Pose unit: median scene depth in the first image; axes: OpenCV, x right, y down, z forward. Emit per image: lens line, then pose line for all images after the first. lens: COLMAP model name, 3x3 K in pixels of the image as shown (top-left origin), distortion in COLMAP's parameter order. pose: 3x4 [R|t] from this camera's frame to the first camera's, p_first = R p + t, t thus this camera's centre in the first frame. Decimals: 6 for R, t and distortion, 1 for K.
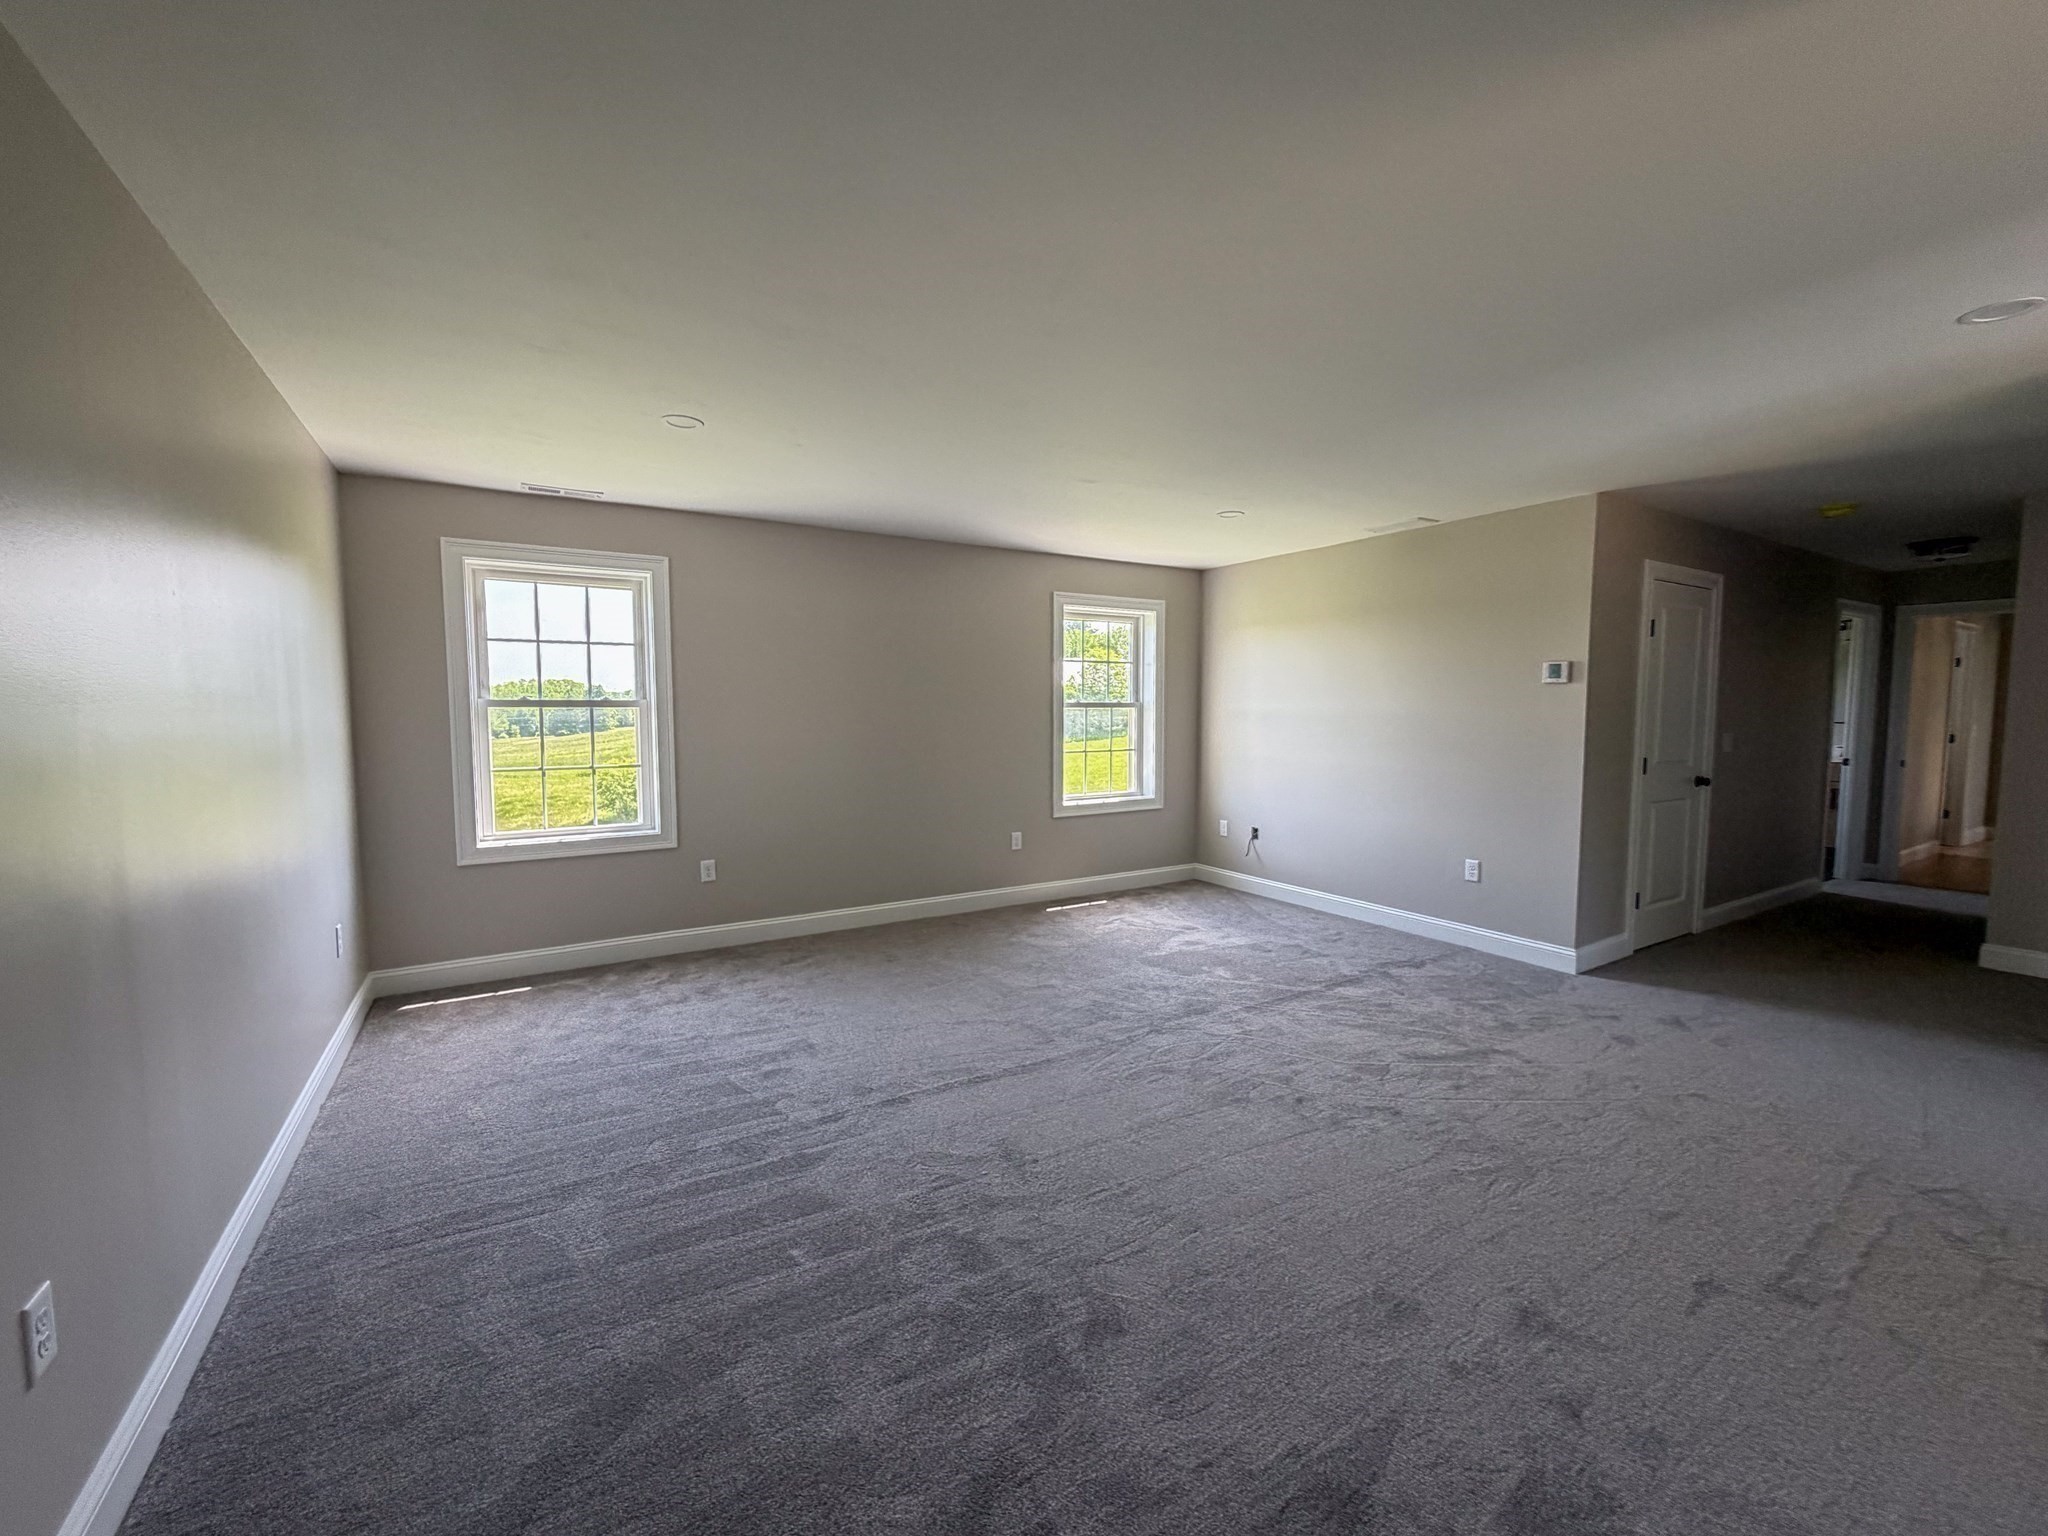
lens RADIAL K [[831.0, 0, 1028.8], [0, 831.0, 770.2], [0, 0, 1]] dist [0.000637, 0.000284]
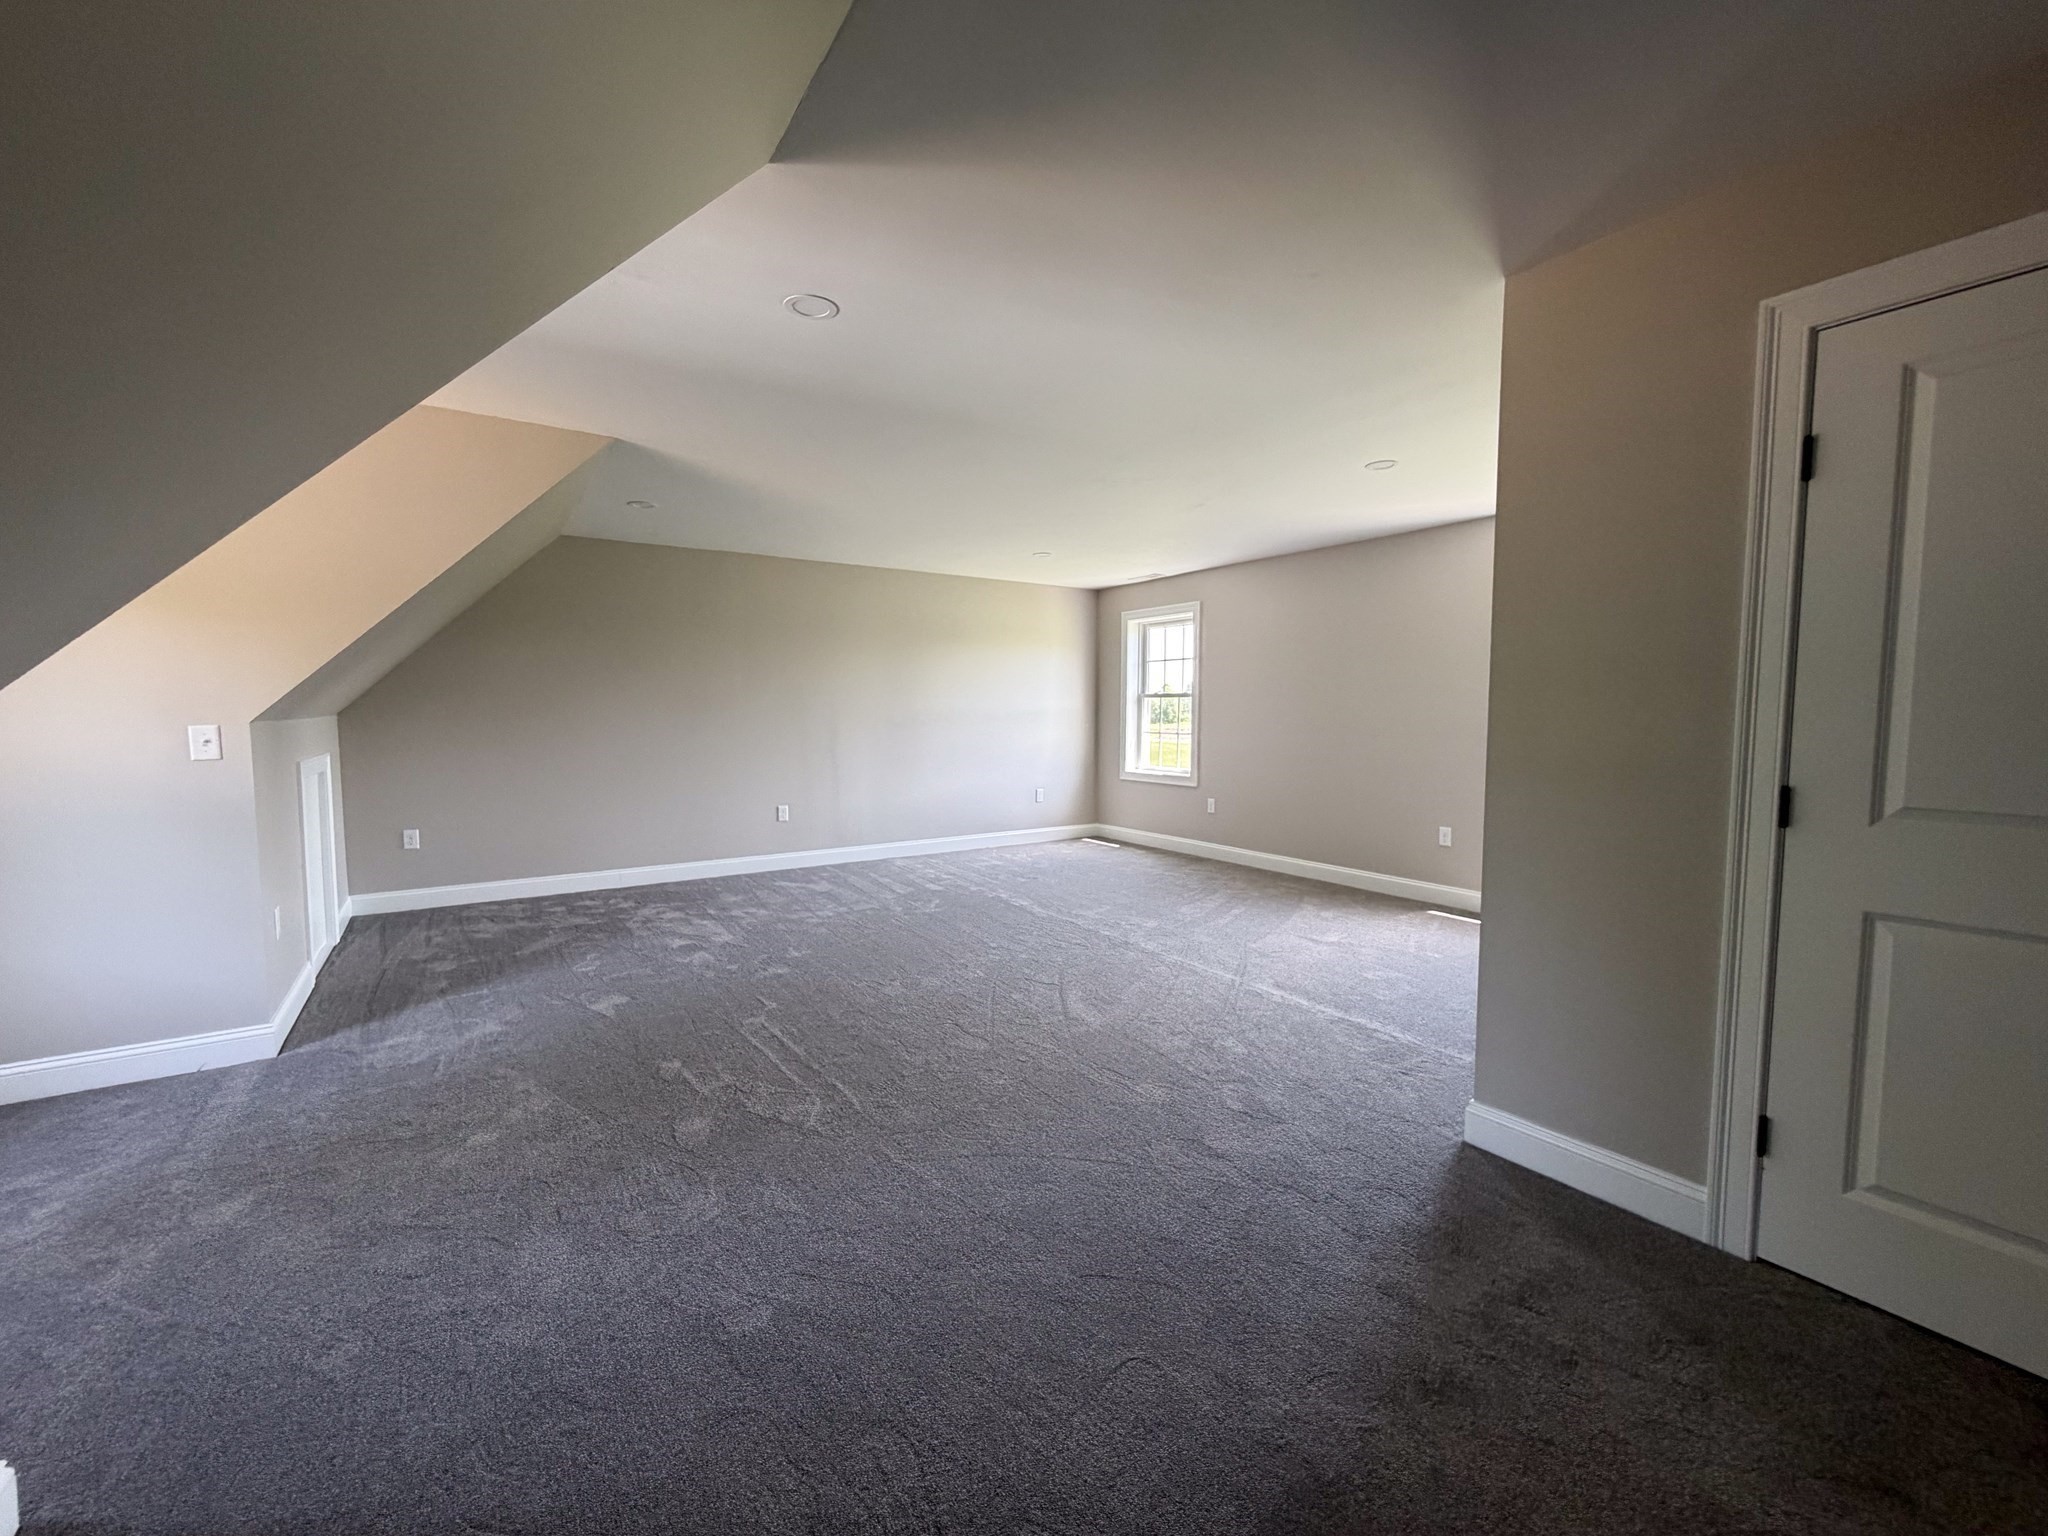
lens RADIAL K [[831.0, 0, 1028.8], [0, 831.0, 770.2], [0, 0, 1]] dist [0.000637, 0.000284]
pose [[0.045845, 0.074579, -0.996161, 1.175559], [-0.072730, 0.994812, 0.071131, -0.027452], [0.996297, 0.069189, 0.051031, 0.641776]]
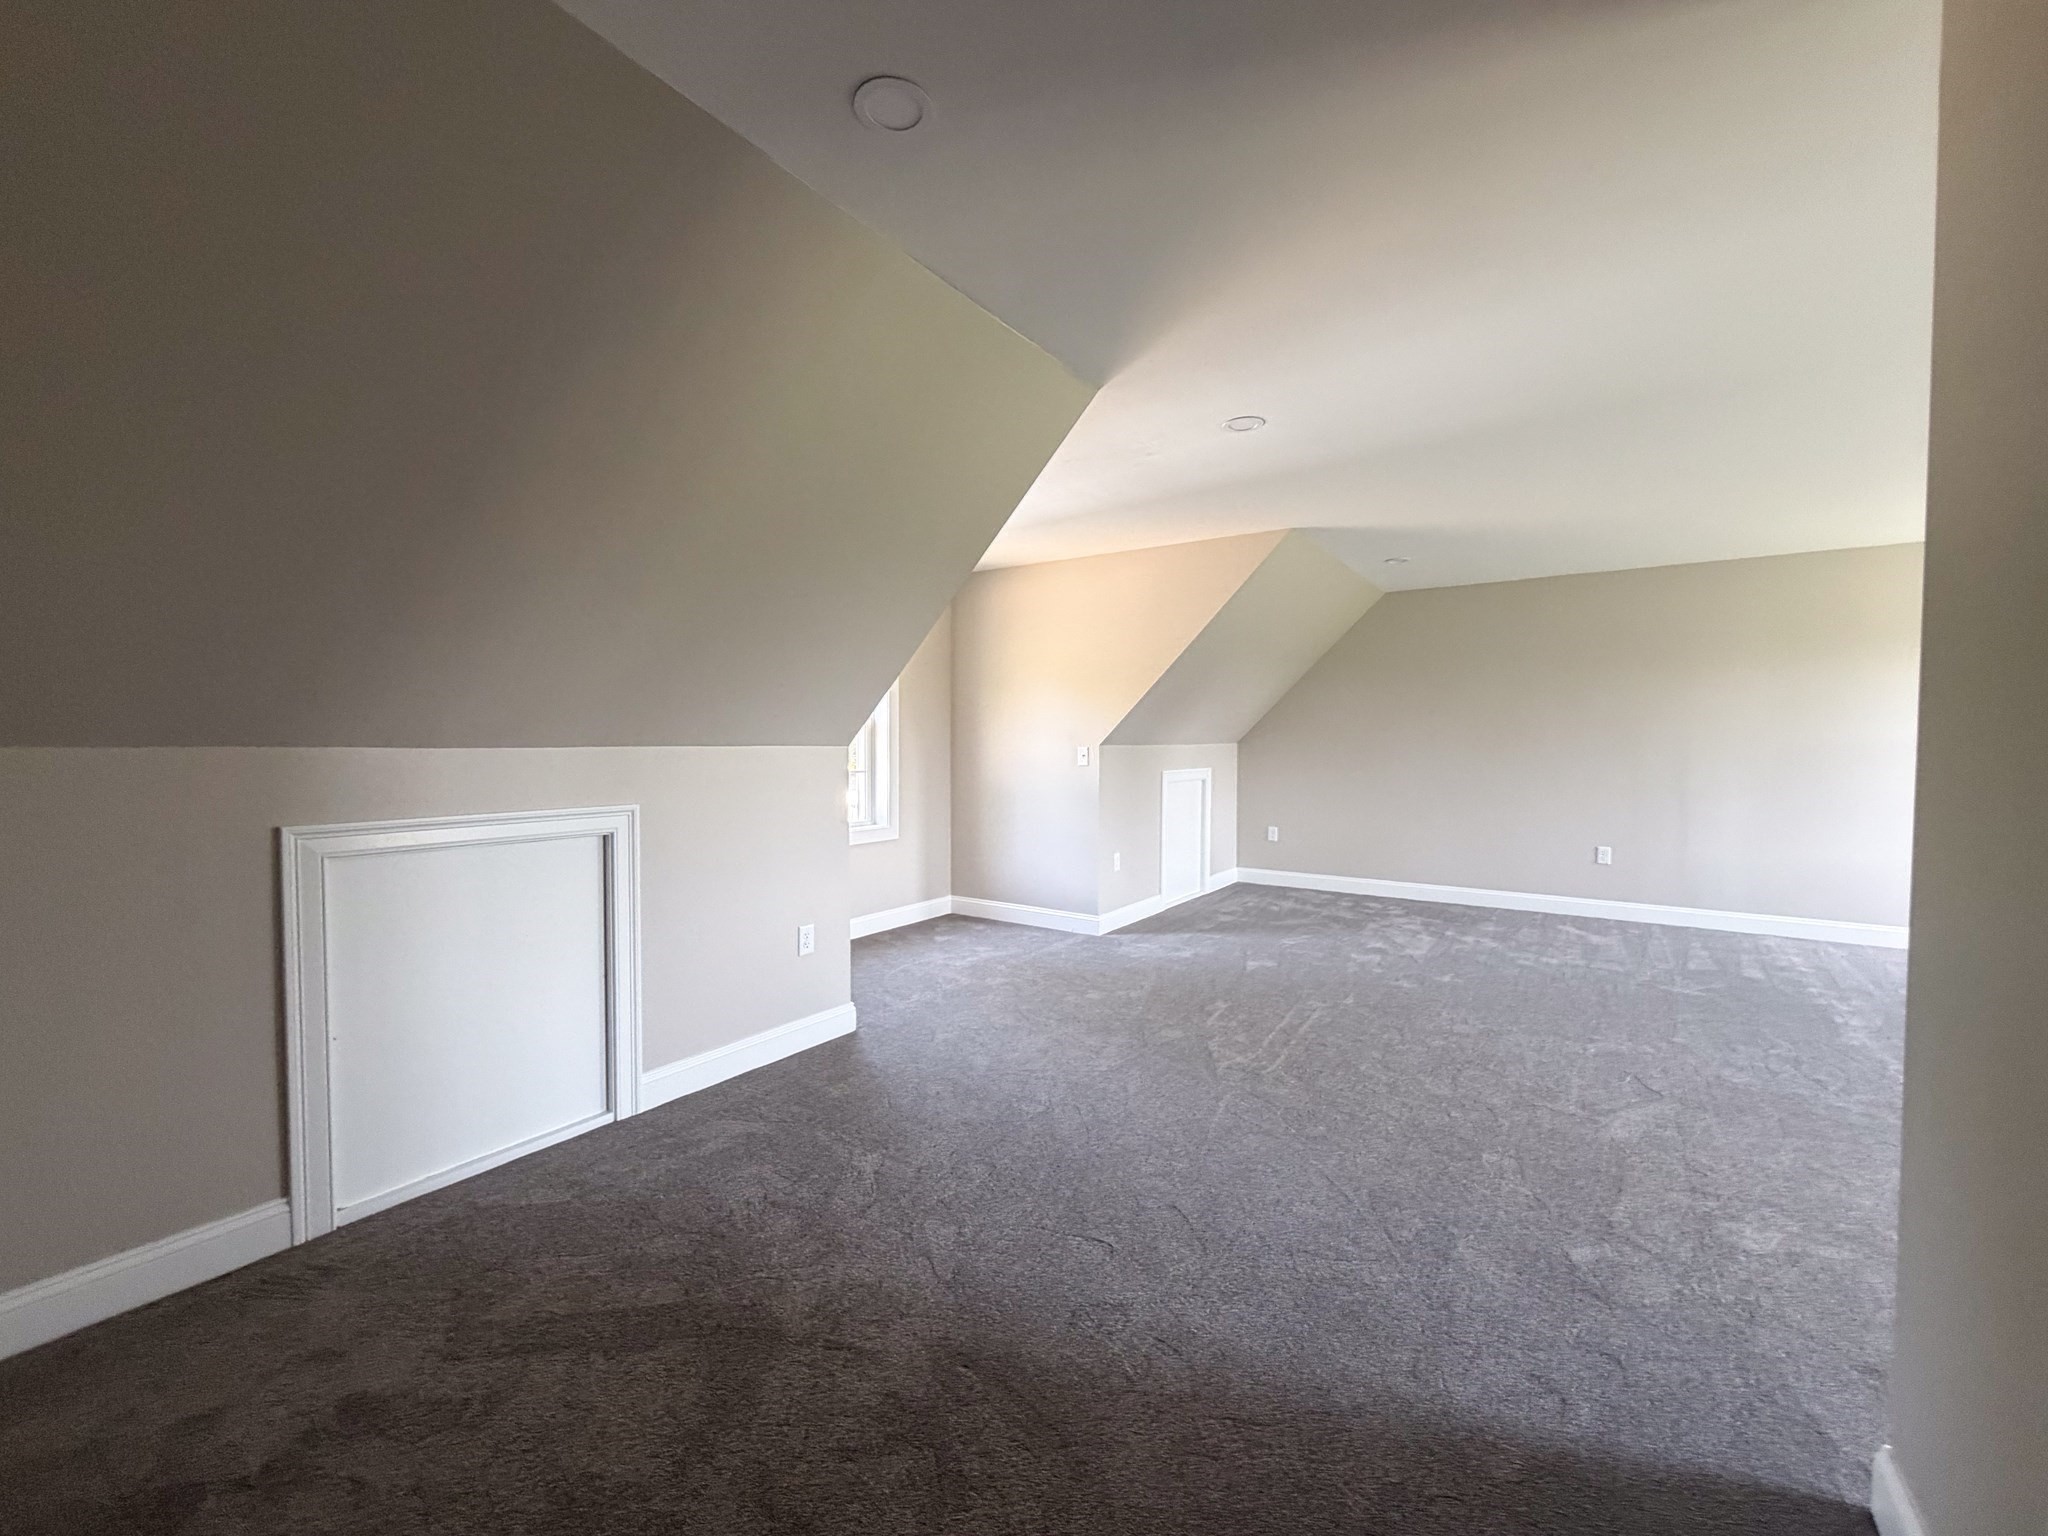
lens RADIAL K [[831.0, 0, 1028.8], [0, 831.0, 770.2], [0, 0, 1]] dist [0.000637, 0.000284]
pose [[-0.909515, 0.014491, -0.415418, 1.065056], [-0.031504, 0.994114, 0.103653, -0.058434], [0.414475, 0.107361, -0.903706, 1.104393]]
